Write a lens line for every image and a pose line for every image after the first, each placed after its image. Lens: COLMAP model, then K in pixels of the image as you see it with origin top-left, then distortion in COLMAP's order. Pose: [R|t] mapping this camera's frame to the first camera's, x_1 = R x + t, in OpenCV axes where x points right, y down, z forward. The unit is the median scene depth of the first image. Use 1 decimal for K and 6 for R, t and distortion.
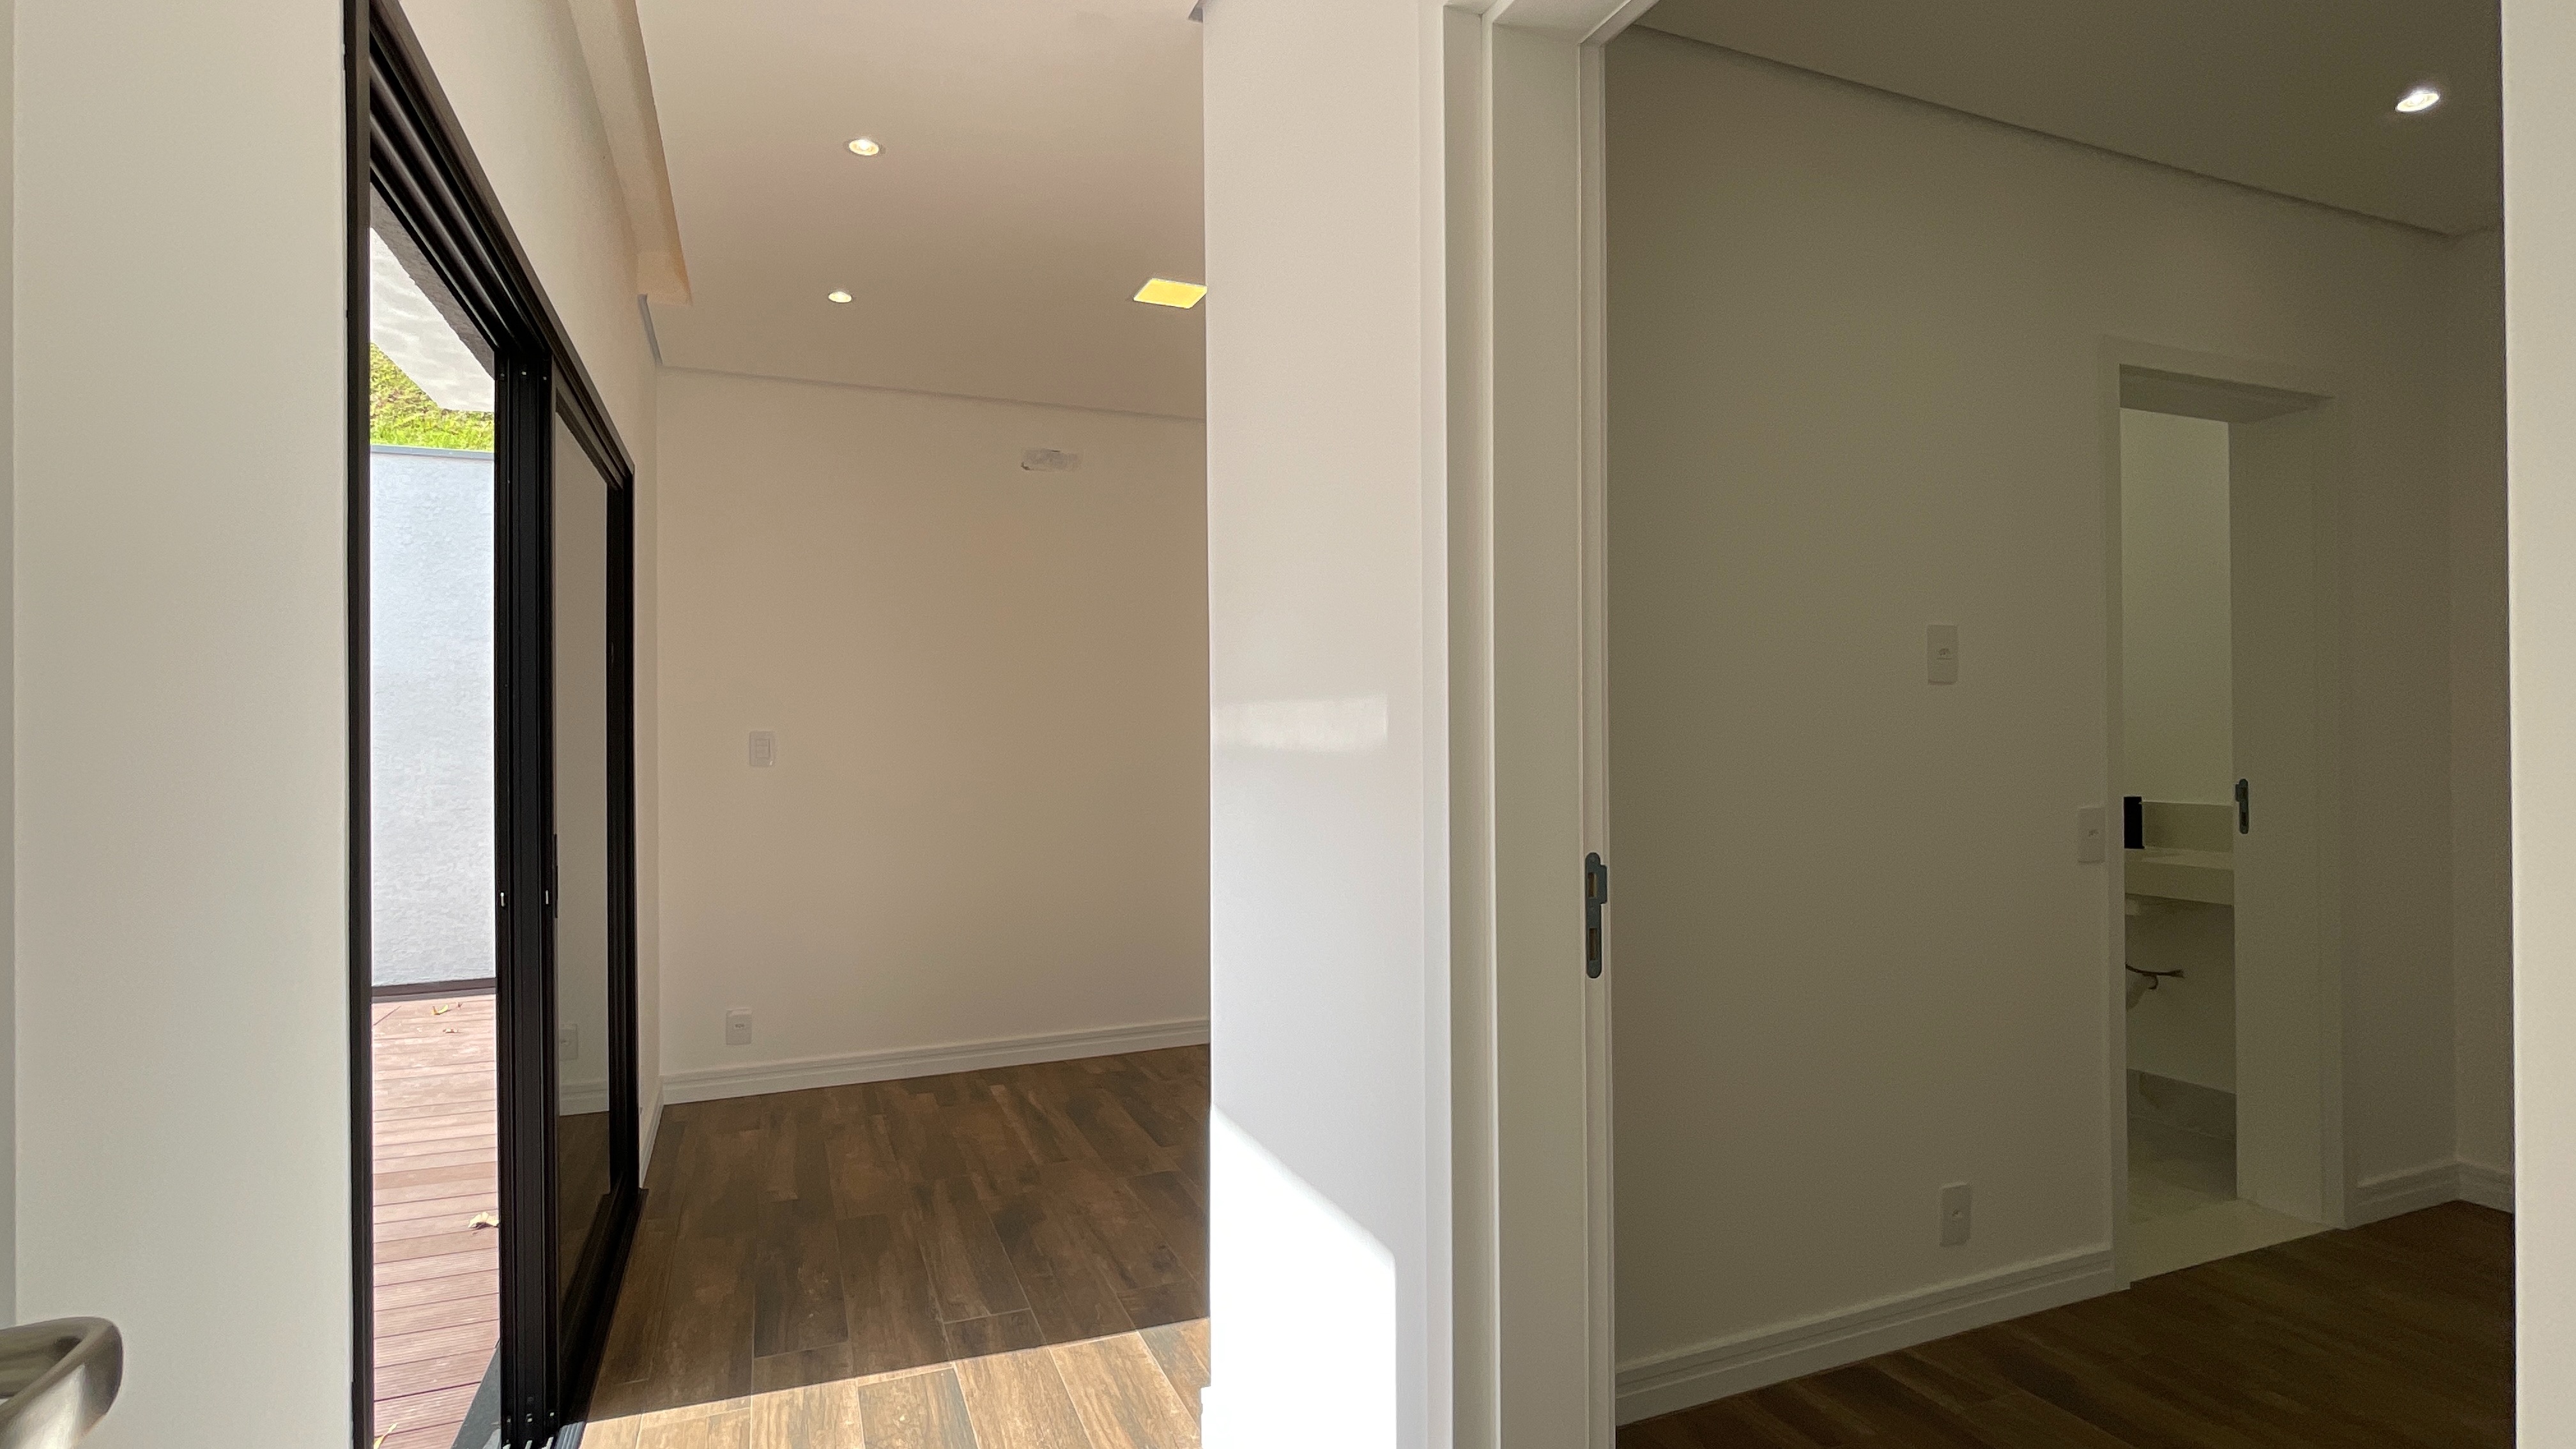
lens RADIAL K [[1217.9, 0, 1273.2], [0, 1217.9, 730.8], [0, 0, 1]] dist [-0.005600, -0.000825]
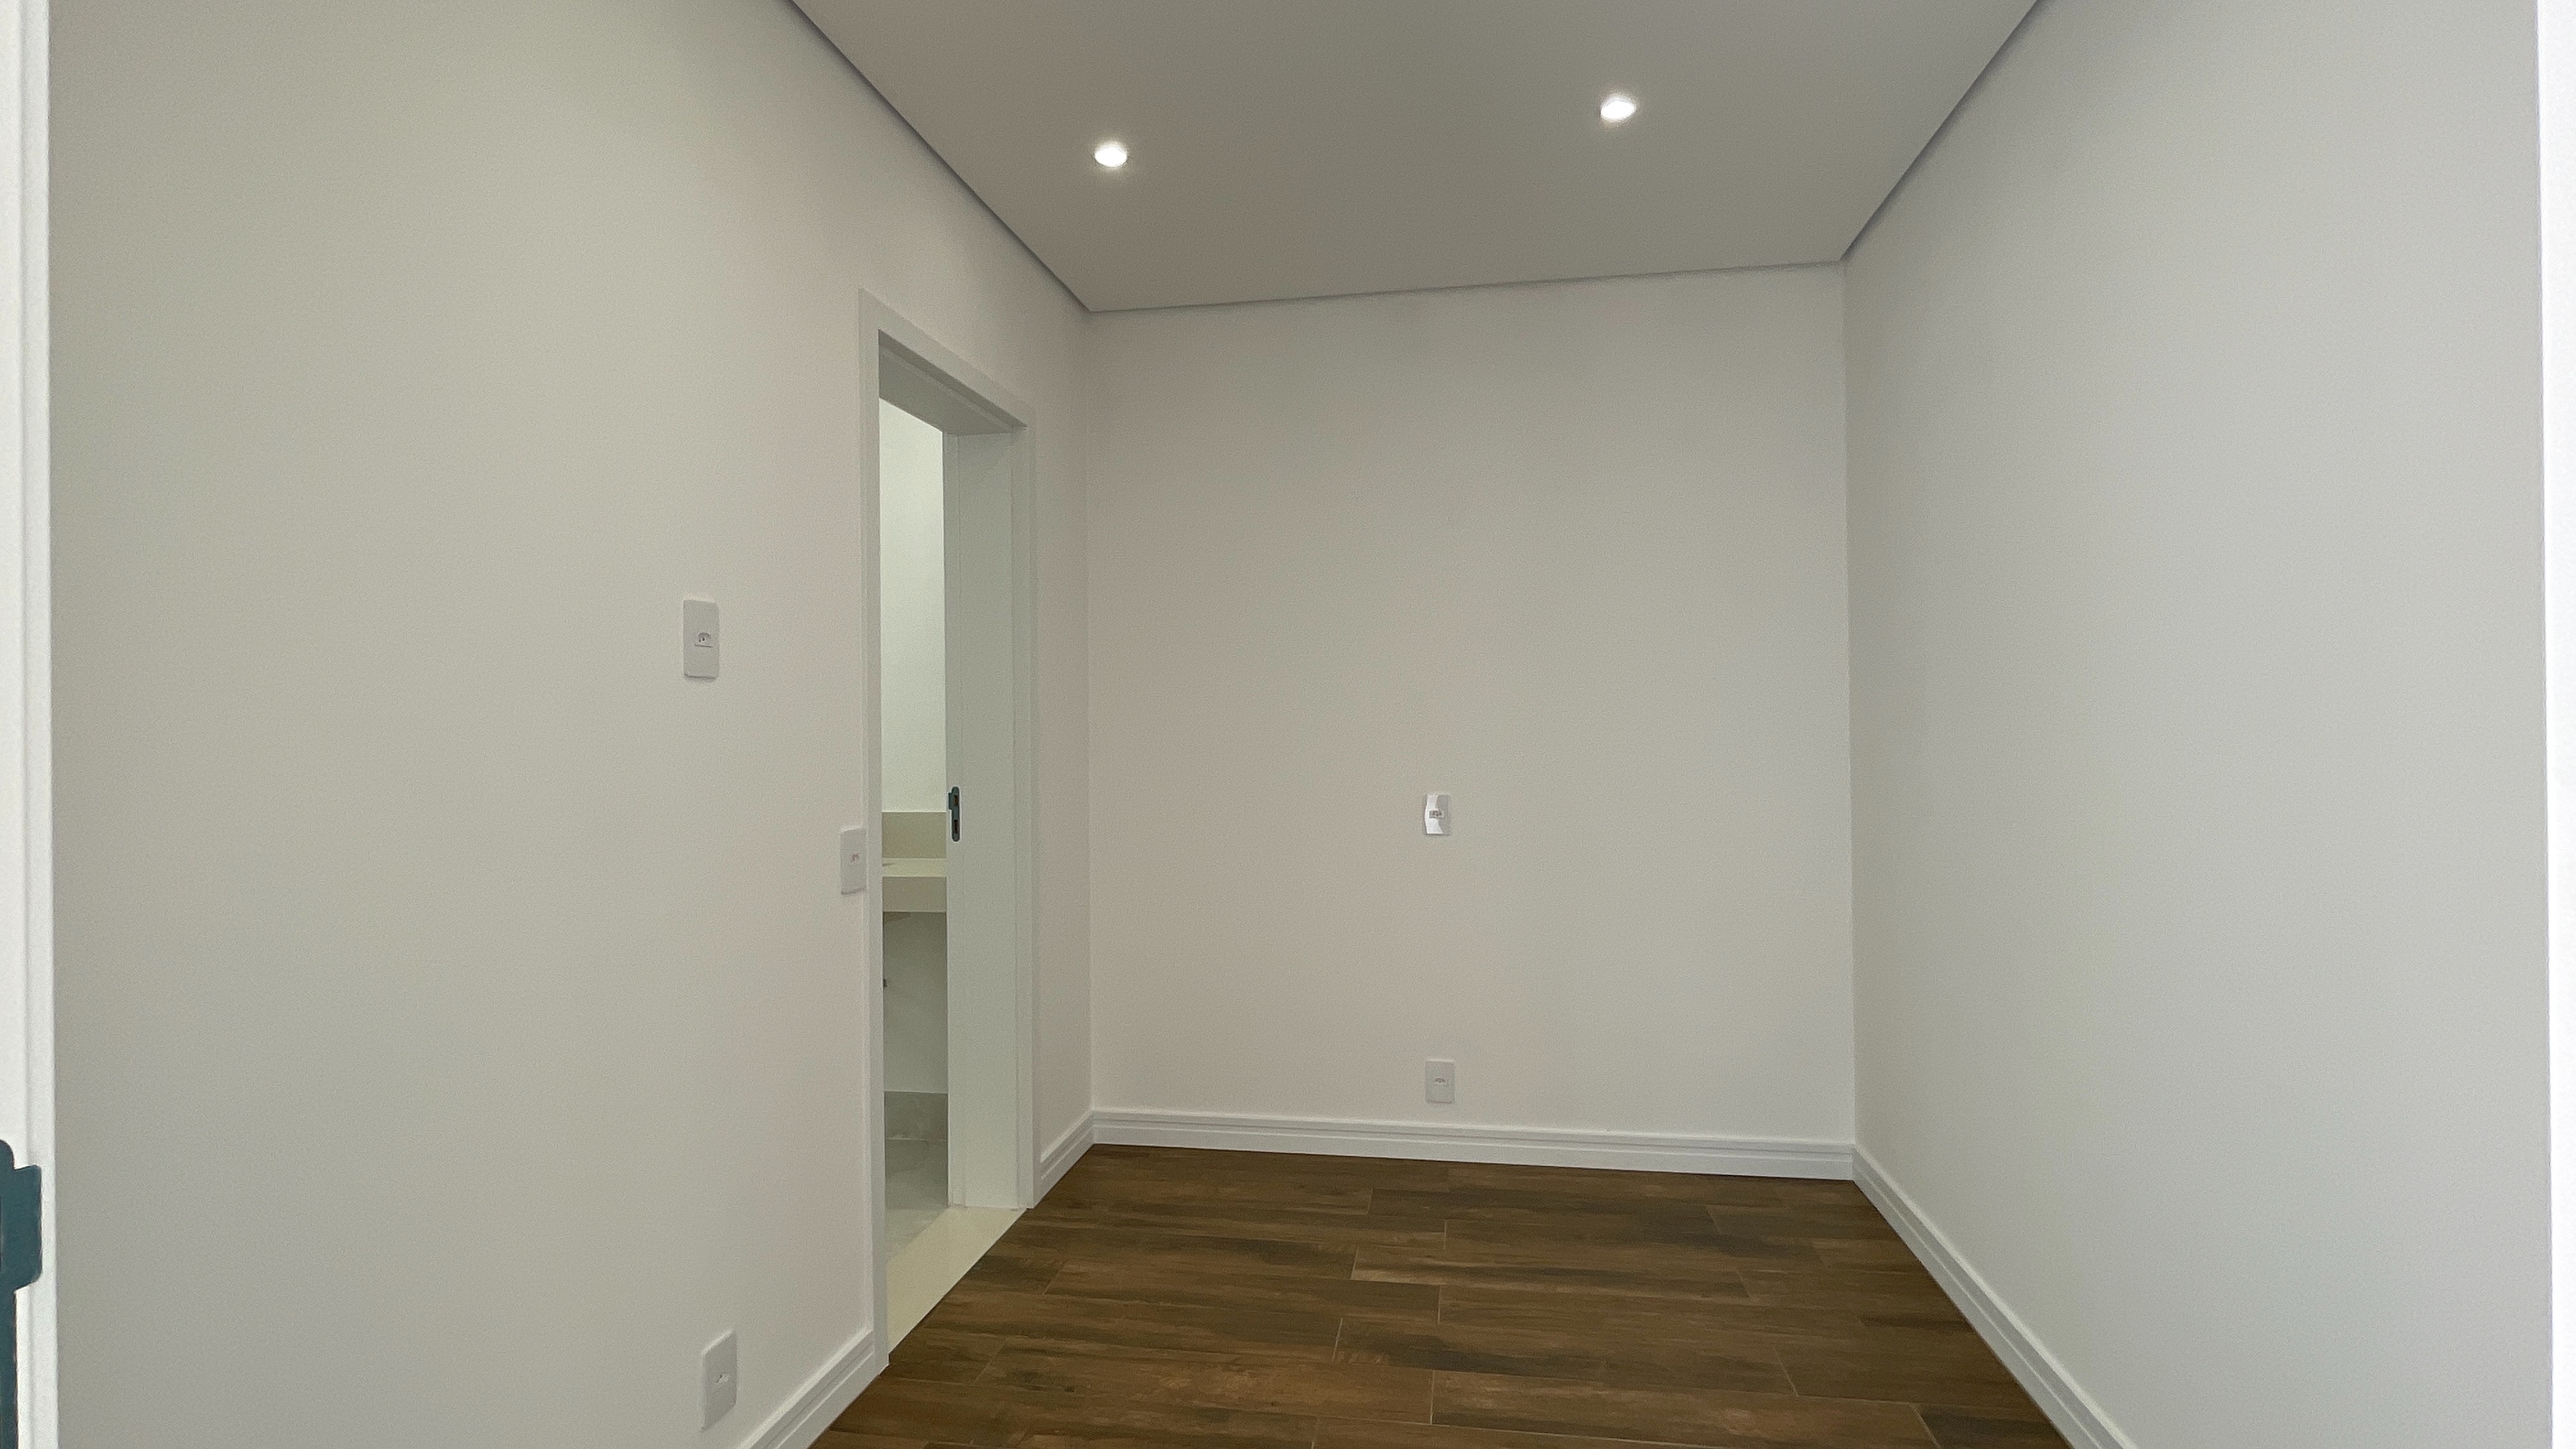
lens RADIAL K [[1217.9, 0, 1264.9], [0, 1217.9, 734.1], [0, 0, 1]] dist [-0.005600, -0.000825]
pose [[0.529426, 0.003611, 0.848348, 0.083634], [-0.004812, 0.999988, -0.001254, -0.004571], [-0.848343, -0.003418, 0.529437, 0.265226]]
